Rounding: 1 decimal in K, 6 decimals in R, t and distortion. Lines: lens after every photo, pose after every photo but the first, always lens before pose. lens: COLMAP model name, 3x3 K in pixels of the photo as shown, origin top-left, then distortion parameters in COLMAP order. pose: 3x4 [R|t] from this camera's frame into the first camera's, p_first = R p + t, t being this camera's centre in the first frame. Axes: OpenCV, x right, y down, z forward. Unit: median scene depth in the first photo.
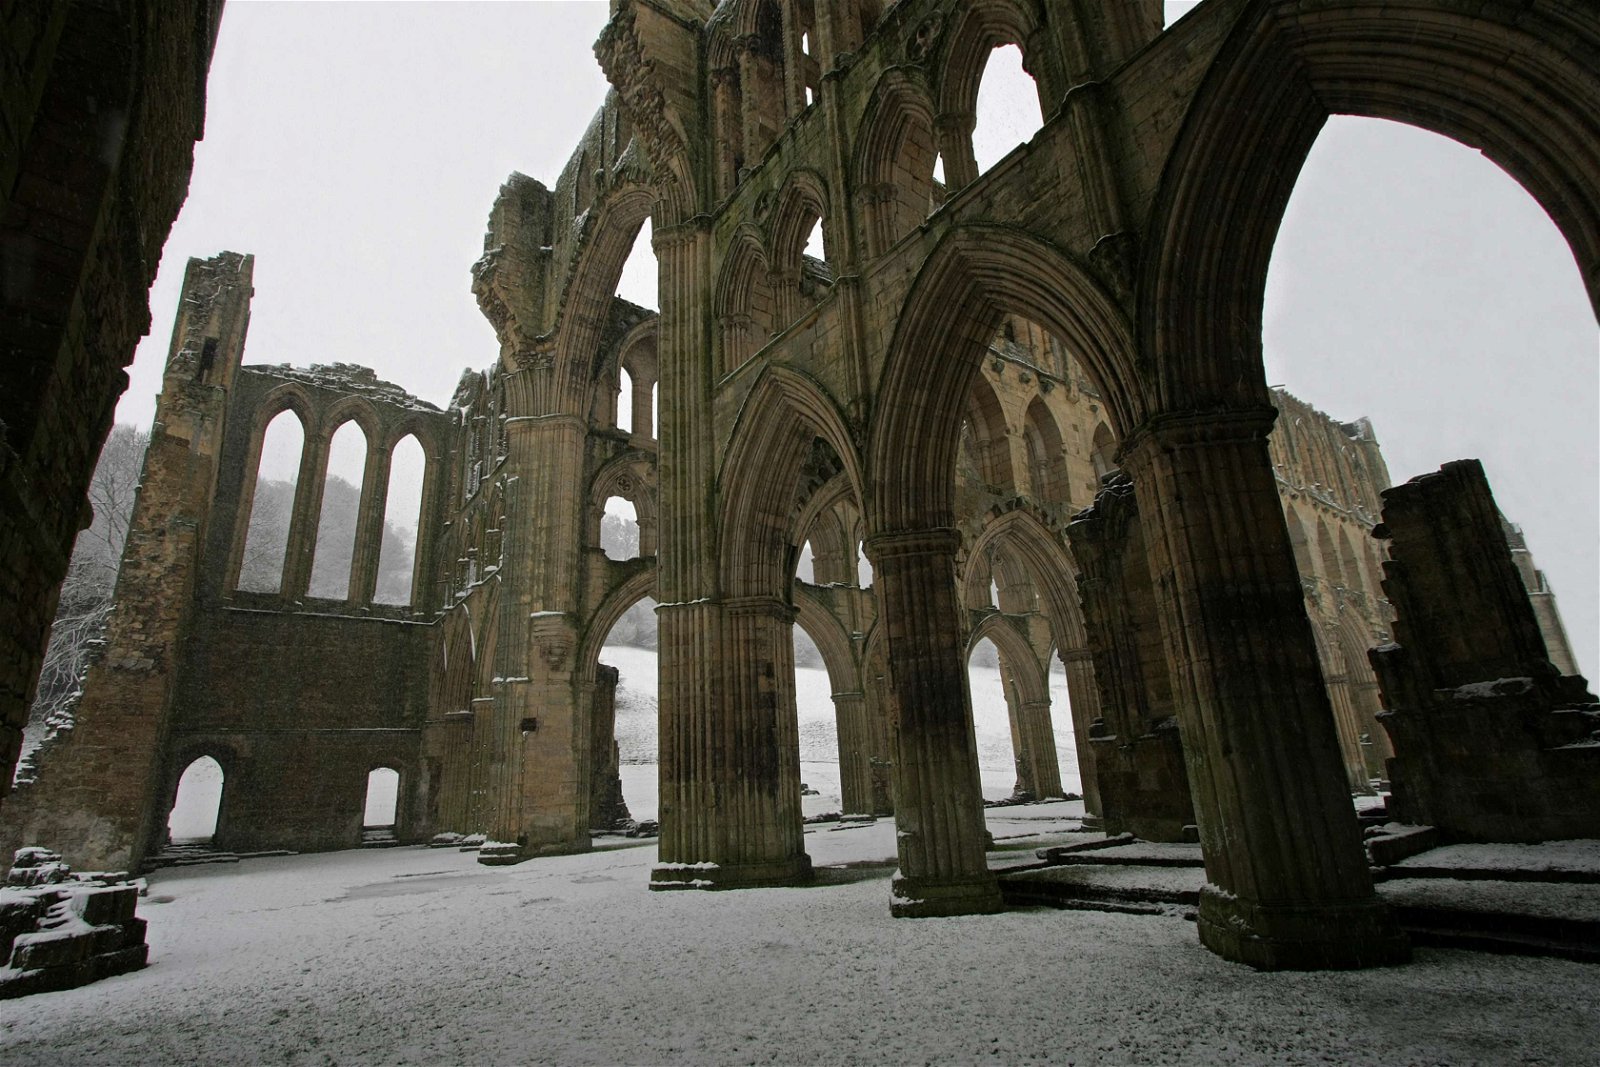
lens RADIAL K [[849.6, 0, 800.0], [0, 849.6, 533.5], [0, 0, 1]] dist [-0.002552, -0.000223]
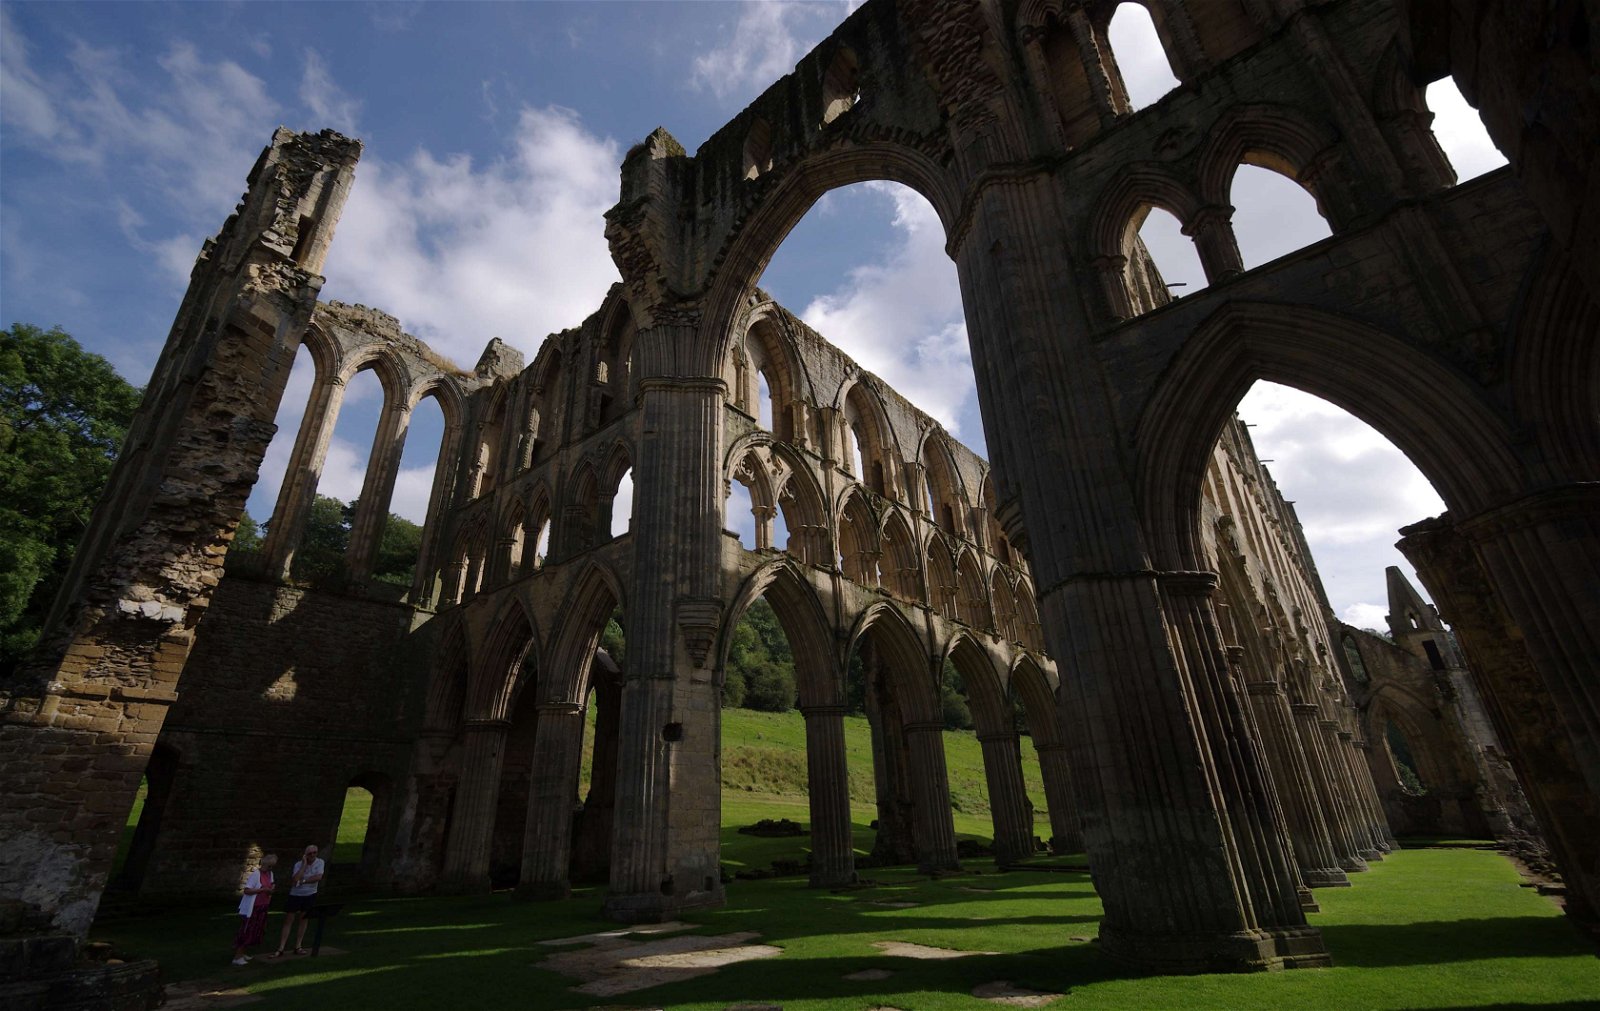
lens RADIAL K [[770.6, 0, 798.9], [0, 770.6, 472.3], [0, 0, 1]] dist [0.013531, -0.000119]
pose [[0.972204, 0.121795, 0.199961, -0.361968], [-0.091465, 0.983751, -0.154493, 0.080187], [-0.215529, 0.131910, 0.967547, 0.220599]]
